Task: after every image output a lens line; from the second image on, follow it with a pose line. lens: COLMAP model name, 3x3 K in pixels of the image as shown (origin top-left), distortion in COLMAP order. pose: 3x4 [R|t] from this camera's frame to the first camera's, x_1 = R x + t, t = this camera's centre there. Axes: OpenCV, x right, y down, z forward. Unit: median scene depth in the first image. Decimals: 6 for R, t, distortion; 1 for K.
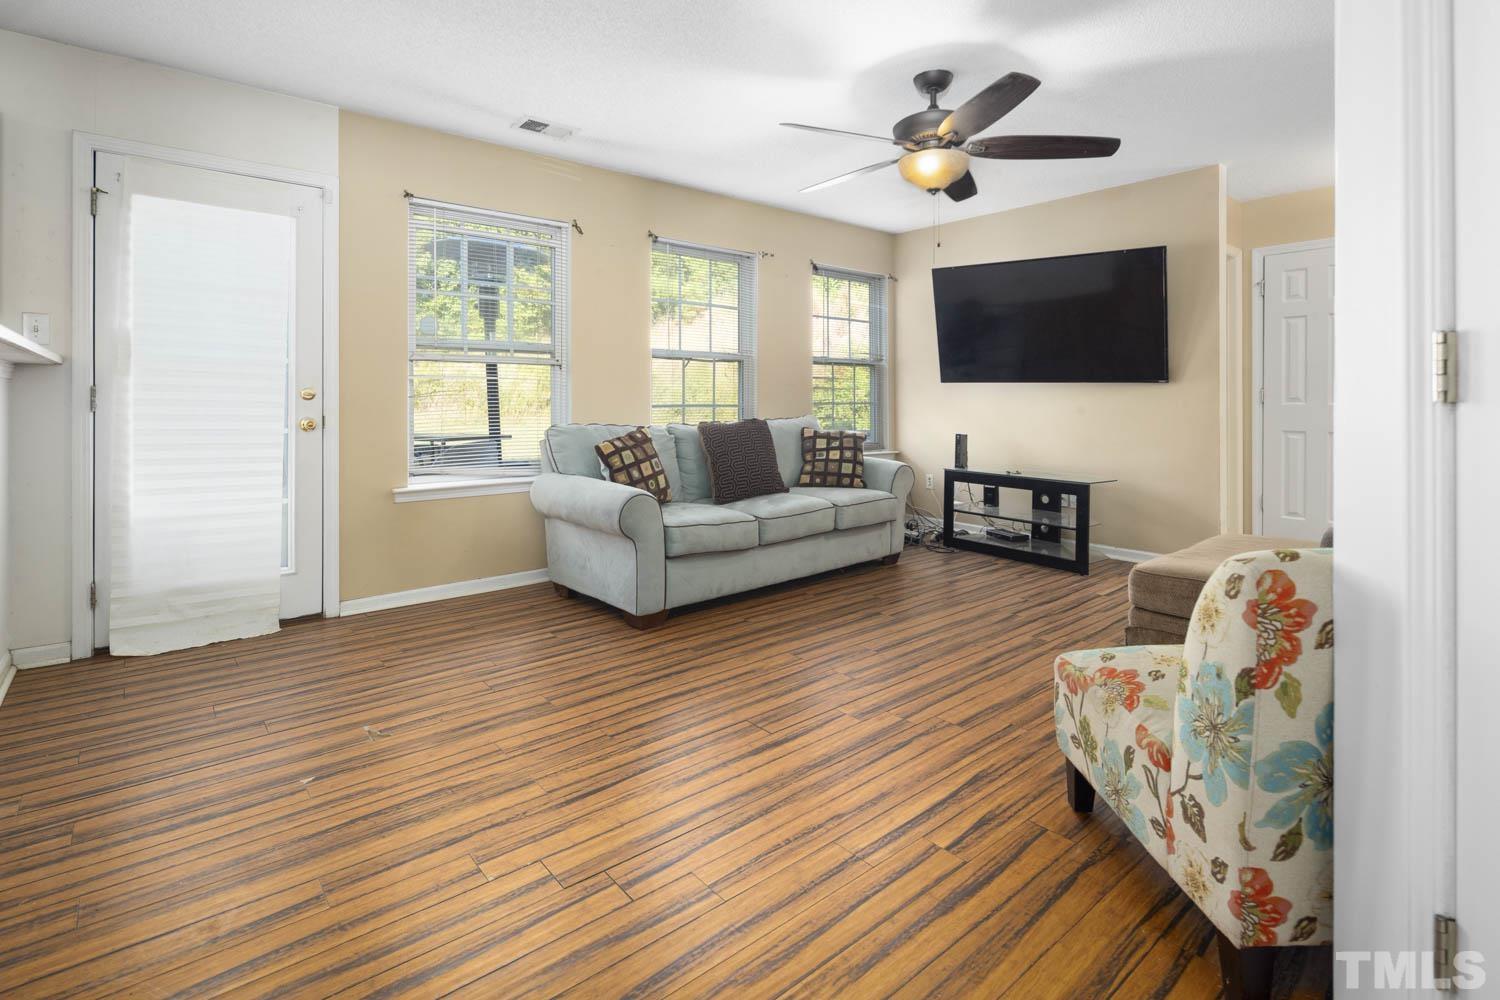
lens RADIAL K [[727.4, 0, 750.1], [0, 727.4, 432.4], [0, 0, 1]] dist [0.001227, -0.000314]
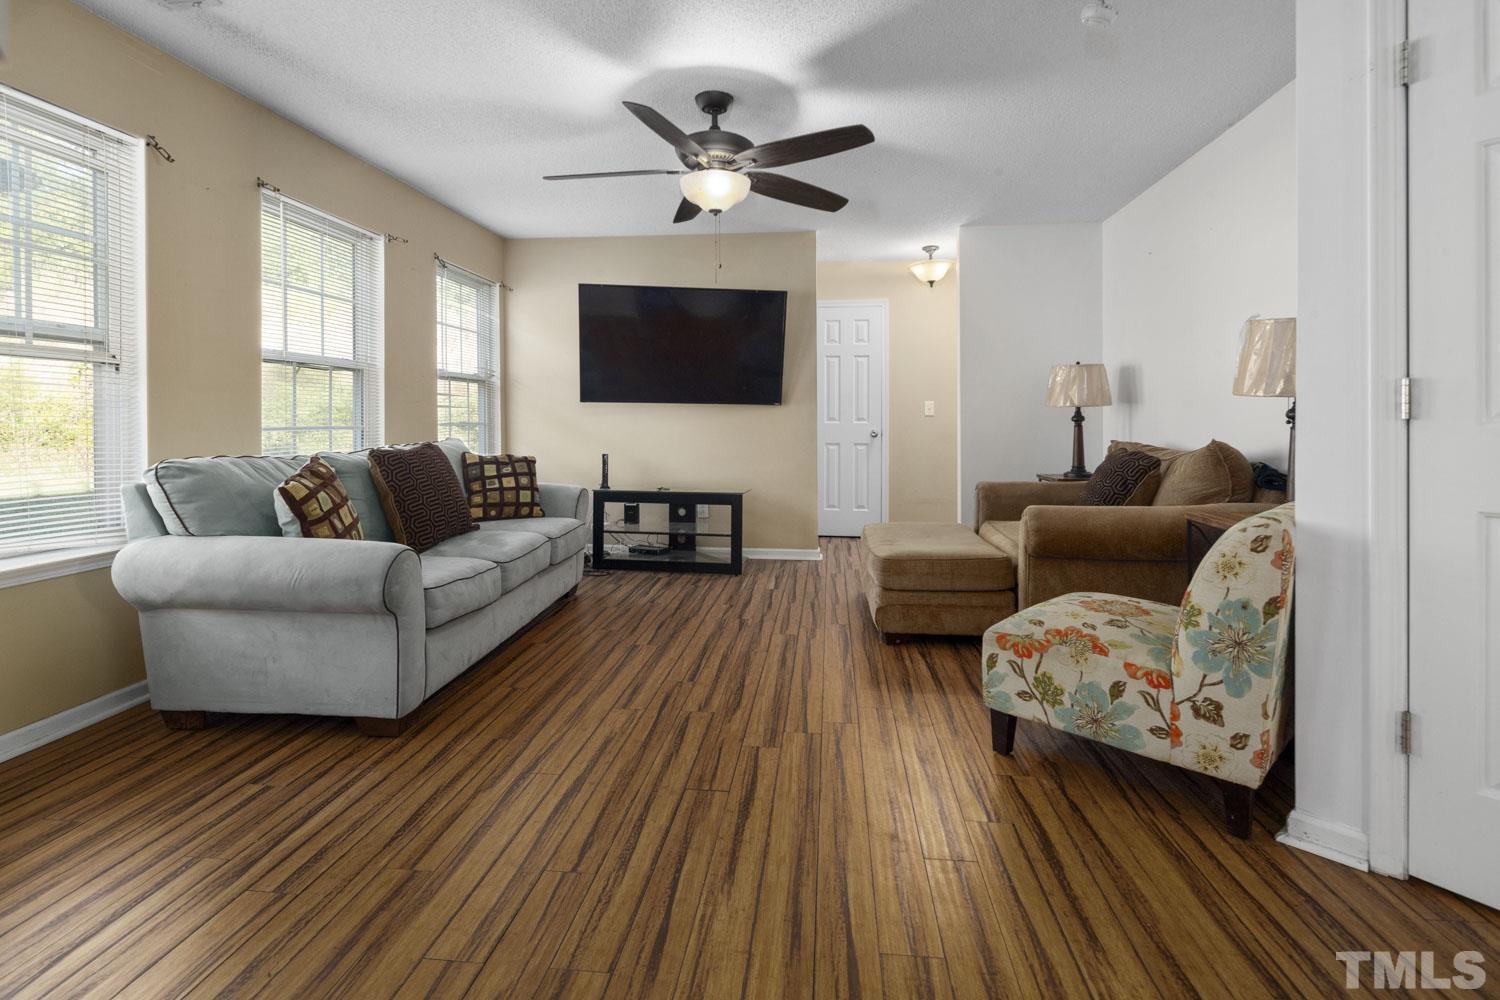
lens RADIAL K [[721.7, 0, 753.1], [0, 721.7, 452.5], [0, 0, 1]] dist [0.000563, -0.000027]
pose [[0.720512, -0.032355, 0.692687, -0.293421], [0.032621, 0.999386, 0.012749, -0.007065], [-0.692675, 0.013410, 0.721126, 0.177365]]
